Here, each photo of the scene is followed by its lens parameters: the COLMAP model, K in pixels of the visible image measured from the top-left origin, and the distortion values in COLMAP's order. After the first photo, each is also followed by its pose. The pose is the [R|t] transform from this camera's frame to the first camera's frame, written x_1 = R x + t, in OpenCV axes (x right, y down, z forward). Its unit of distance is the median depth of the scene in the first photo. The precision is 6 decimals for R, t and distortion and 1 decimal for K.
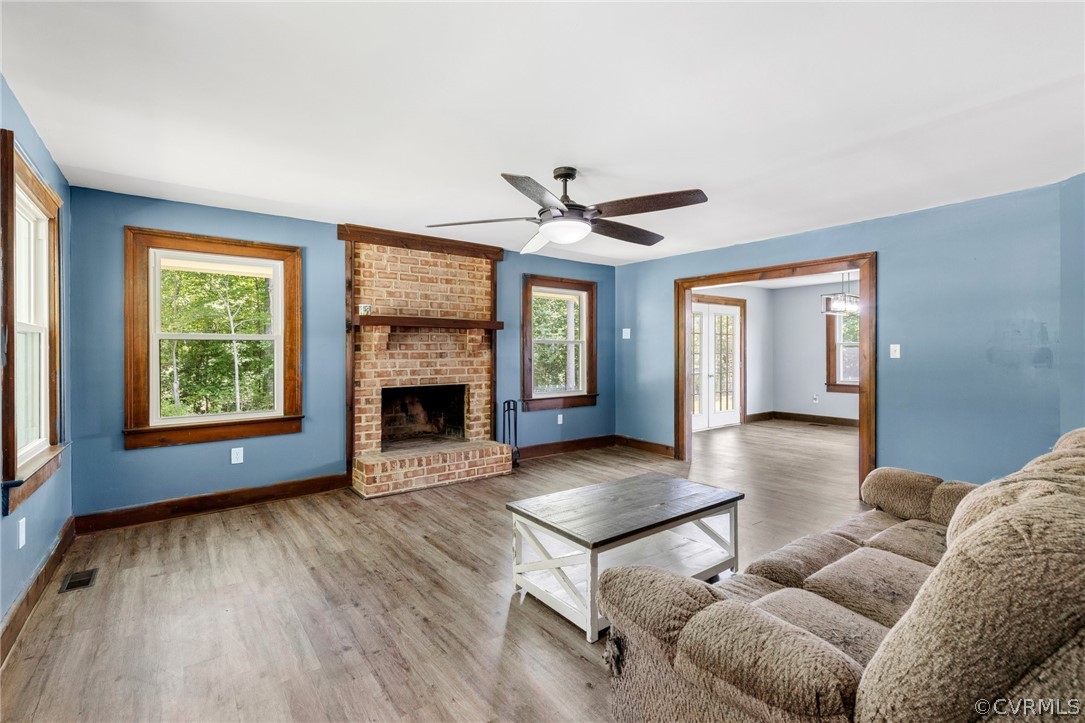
lens RADIAL K [[486.5, 0, 537.4], [0, 486.5, 358.7], [0, 0, 1]] dist [0.010432, -0.001102]
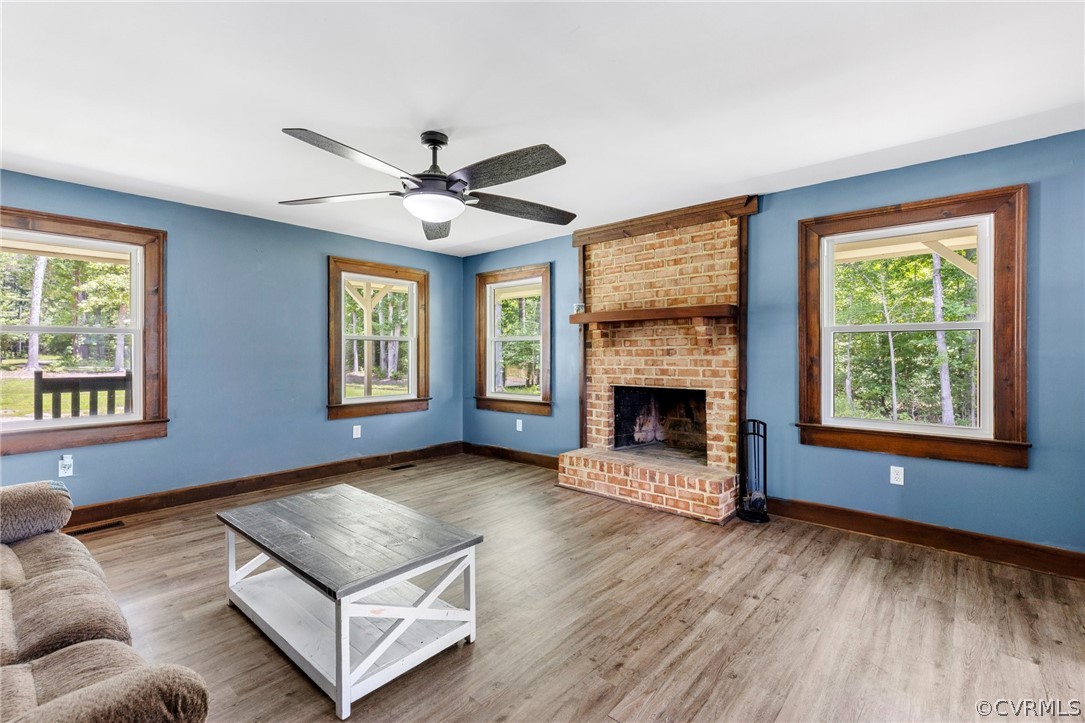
lens RADIAL K [[486.5, 0, 539.9], [0, 486.5, 355.5], [0, 0, 1]] dist [0.010432, -0.001102]
pose [[0.205475, 0.008873, -0.978622, 0.601996], [-0.008141, 0.999940, 0.007357, -0.006184], [0.978628, 0.006455, 0.205535, 0.642399]]
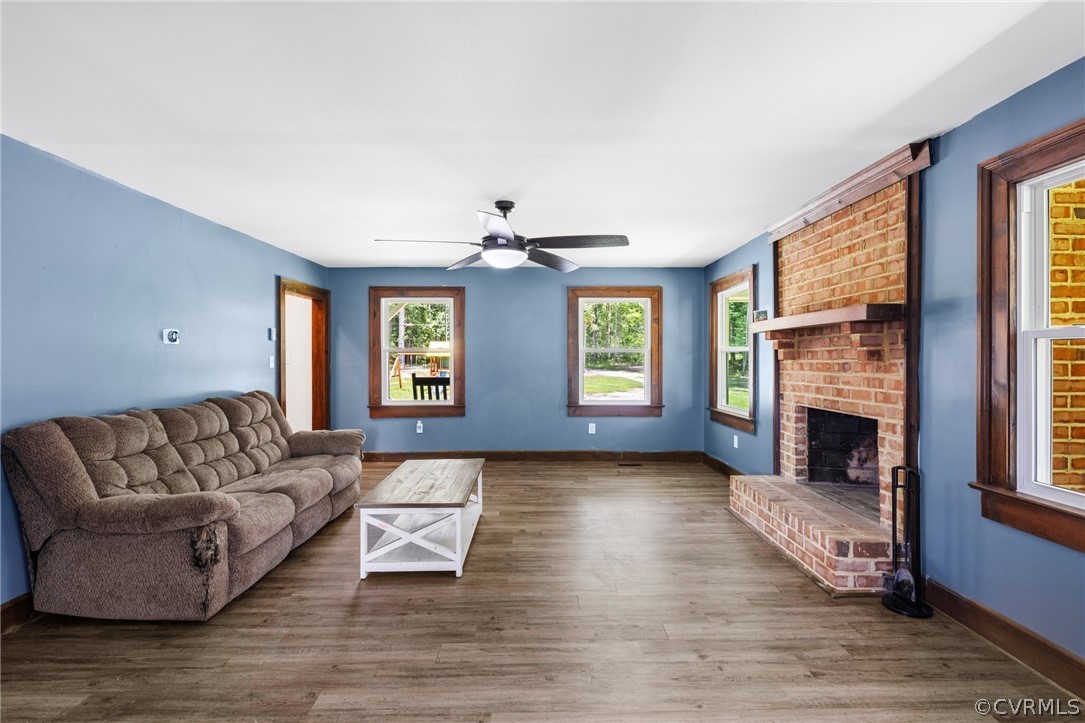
lens RADIAL K [[486.5, 0, 542.1], [0, 486.5, 363.0], [0, 0, 1]] dist [0.010432, -0.001102]
pose [[-0.592704, 0.013966, -0.805299, 0.589241], [-0.002335, 0.999816, 0.019058, -0.025356], [0.805417, 0.013176, -0.592563, 1.113498]]
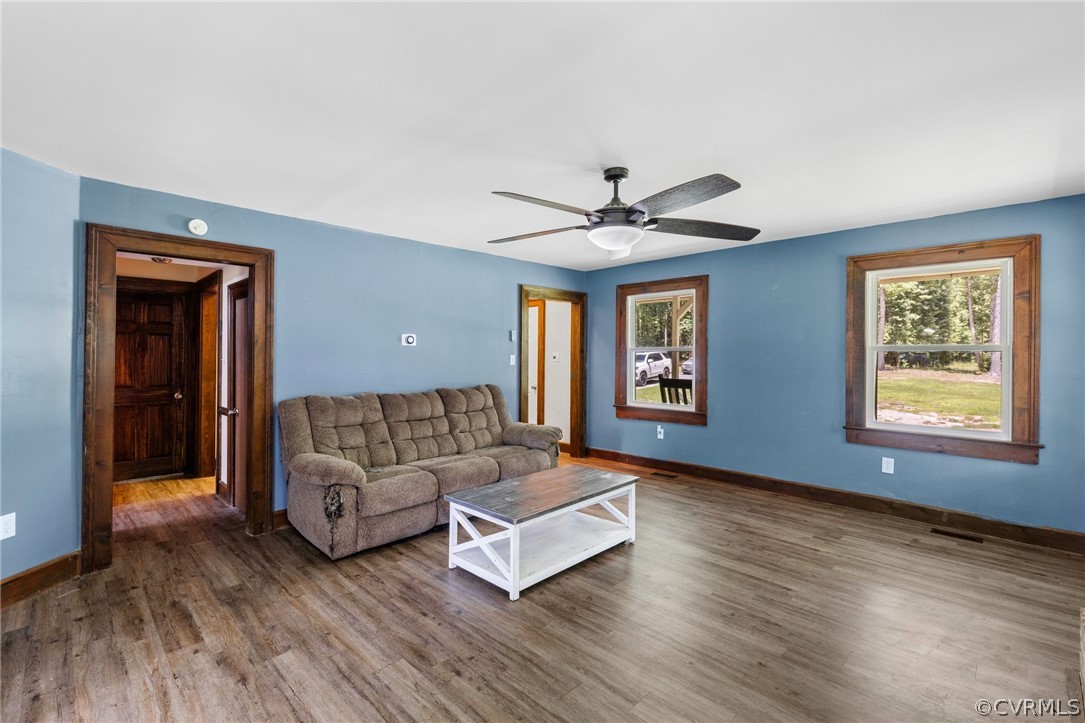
lens RADIAL K [[486.5, 0, 545.3], [0, 486.5, 358.3], [0, 0, 1]] dist [0.010432, -0.001102]
pose [[-0.989036, -0.000470, -0.147675, 0.210821], [-0.002540, 0.999901, 0.013829, -0.027098], [0.147654, 0.014052, -0.988939, 1.217874]]
